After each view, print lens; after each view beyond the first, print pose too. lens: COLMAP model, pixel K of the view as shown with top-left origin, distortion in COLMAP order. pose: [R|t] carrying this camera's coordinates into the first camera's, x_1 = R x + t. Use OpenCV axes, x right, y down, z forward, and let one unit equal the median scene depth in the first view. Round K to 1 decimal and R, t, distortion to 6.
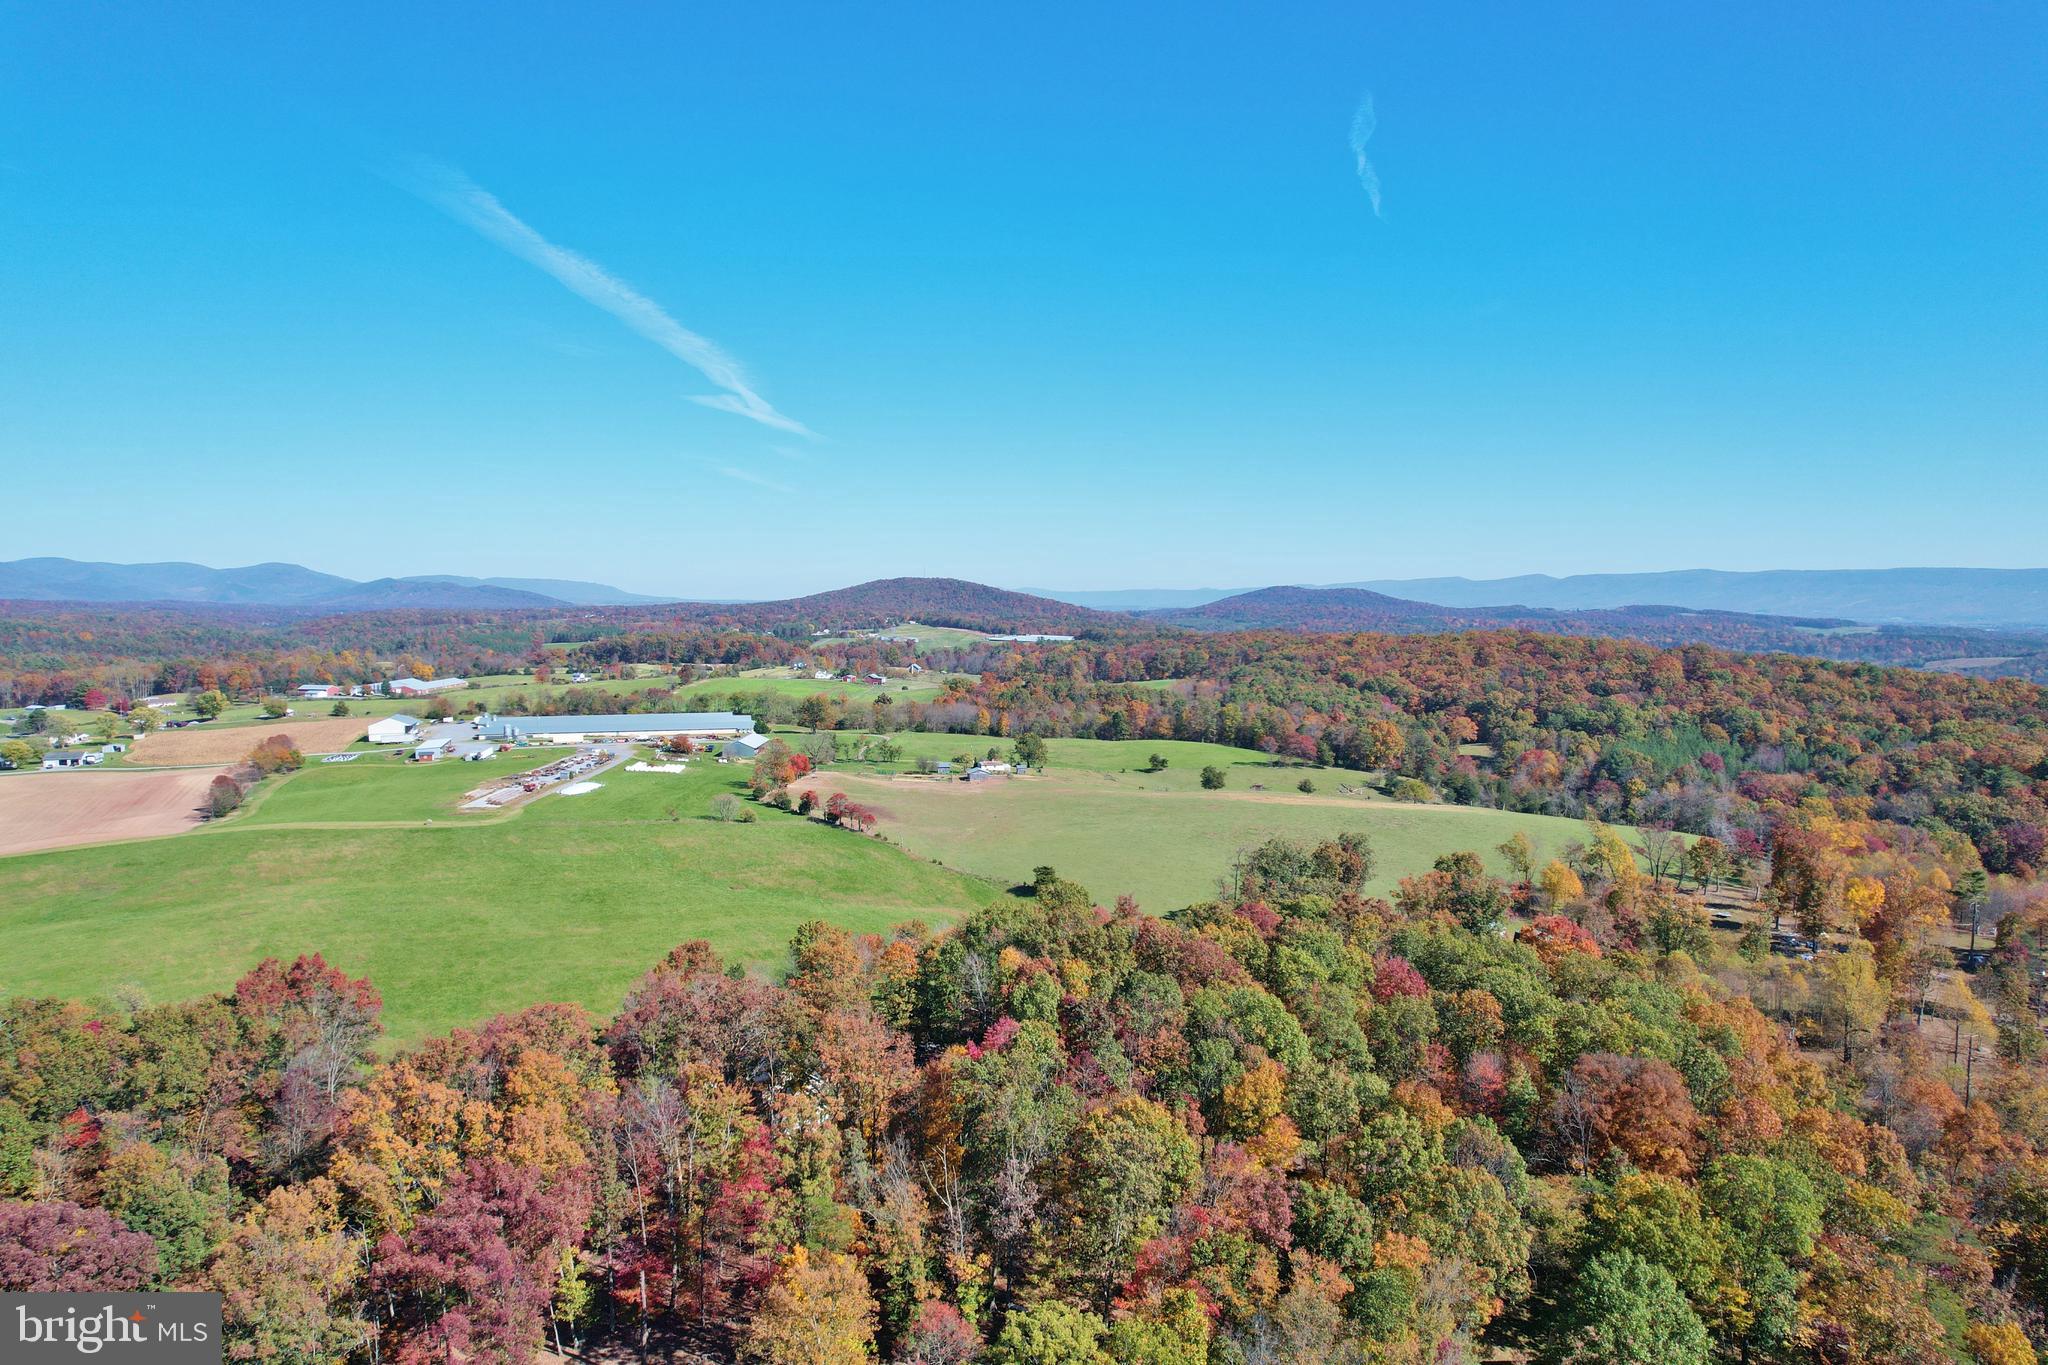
lens RADIAL K [[1308.2, 0, 1029.0], [0, 1308.2, 696.4], [0, 0, 1]] dist [-0.066756, 0.076318]
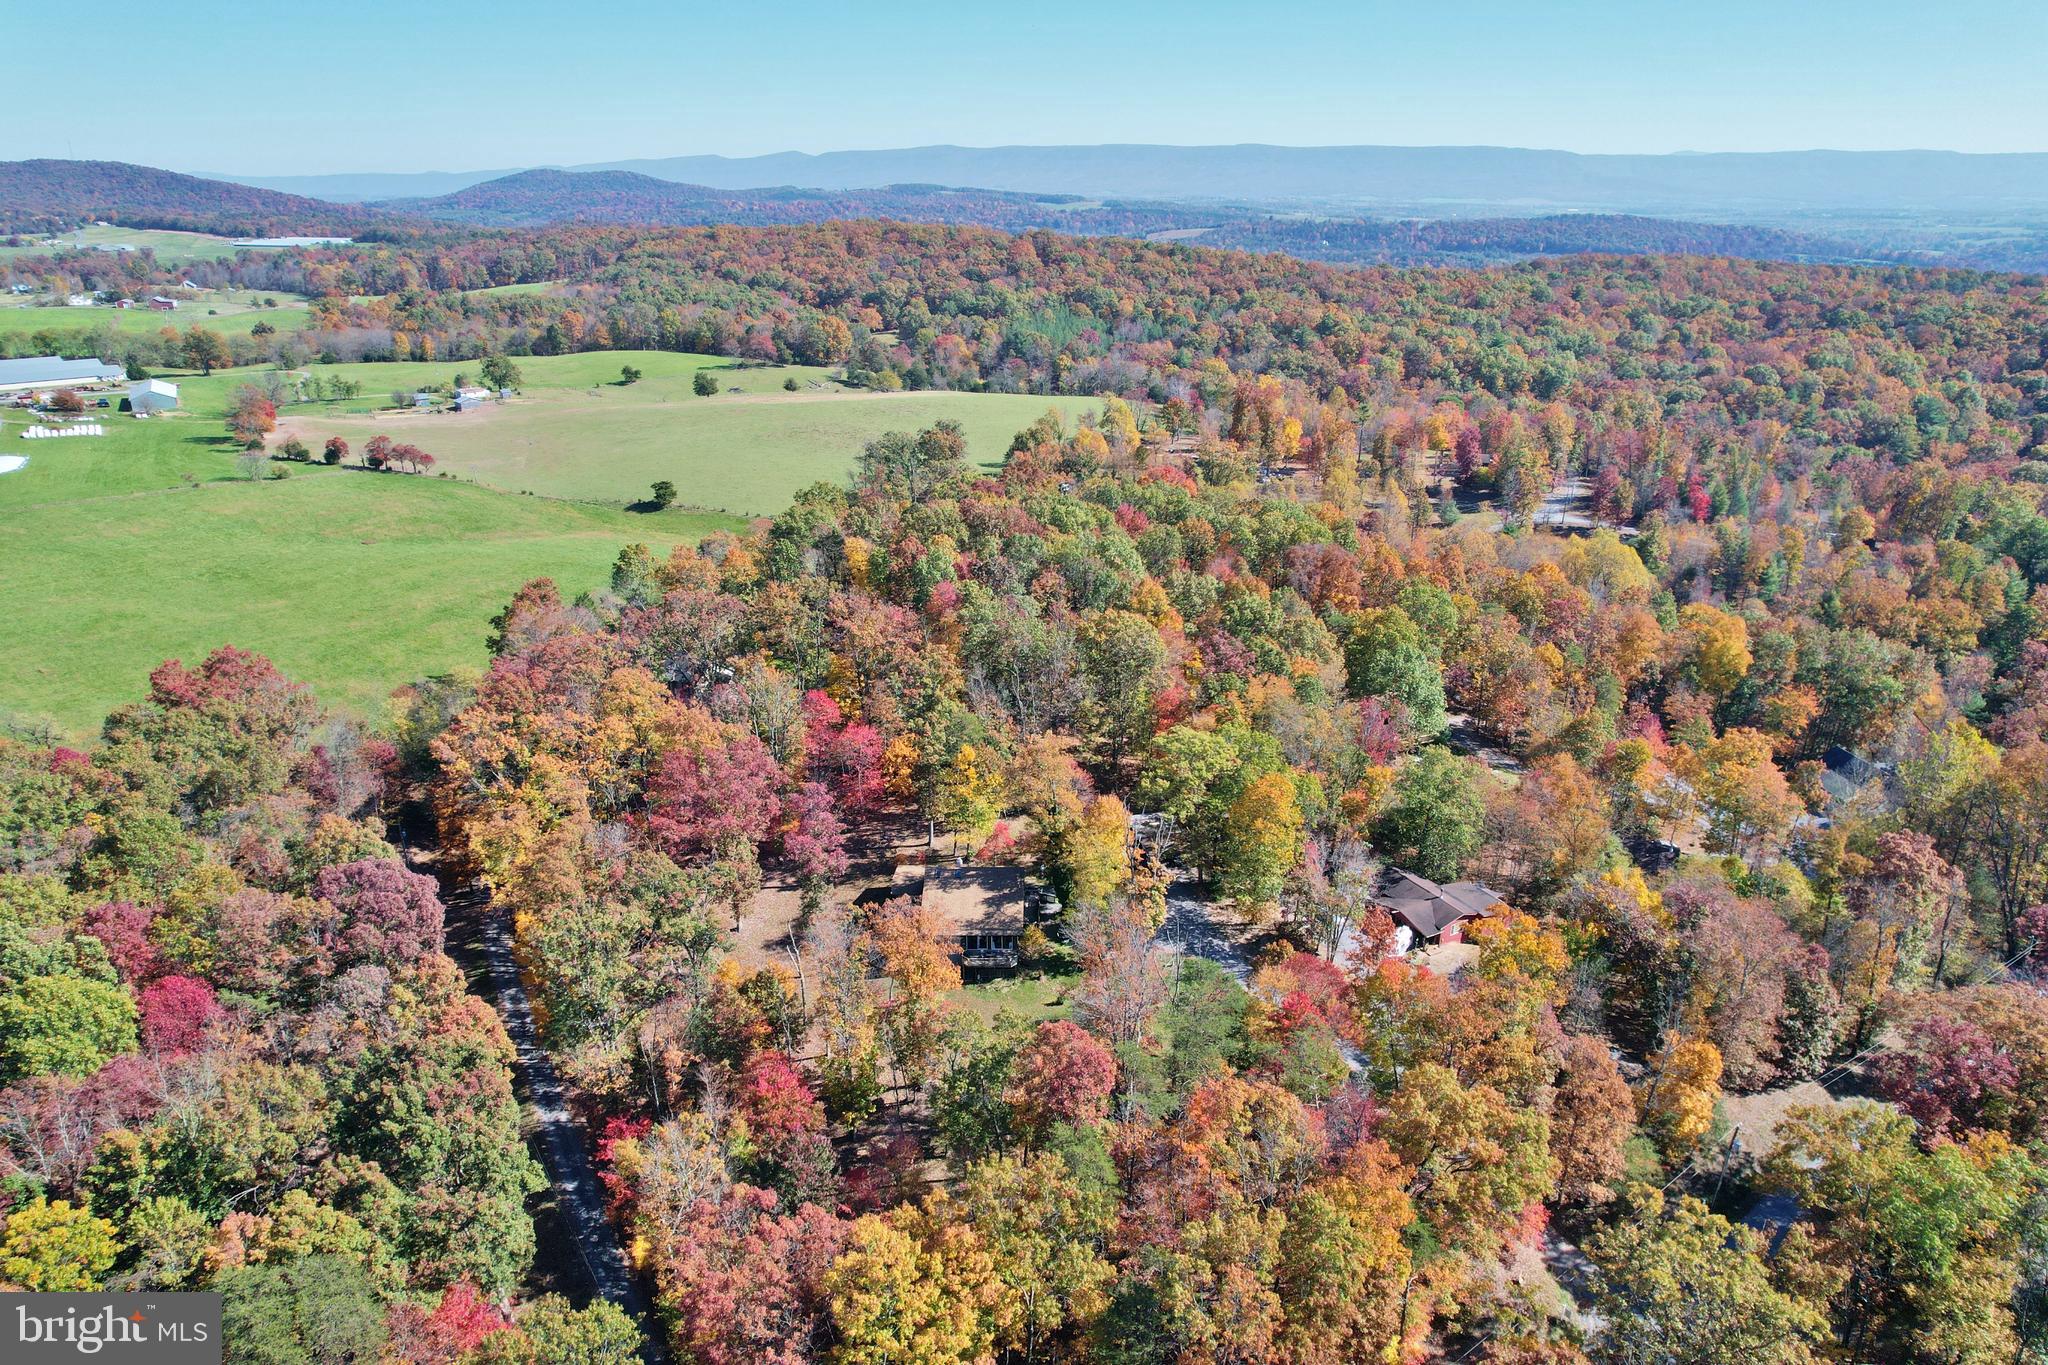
lens RADIAL K [[1307.2, 0, 1031.1], [0, 1307.2, 693.1], [0, 0, 1]] dist [-0.072531, 0.068594]
pose [[0.858335, -0.195701, 0.474302, -0.132219], [0.044842, 0.949478, 0.310614, -0.010131], [-0.511127, -0.245342, 0.823746, -0.029359]]
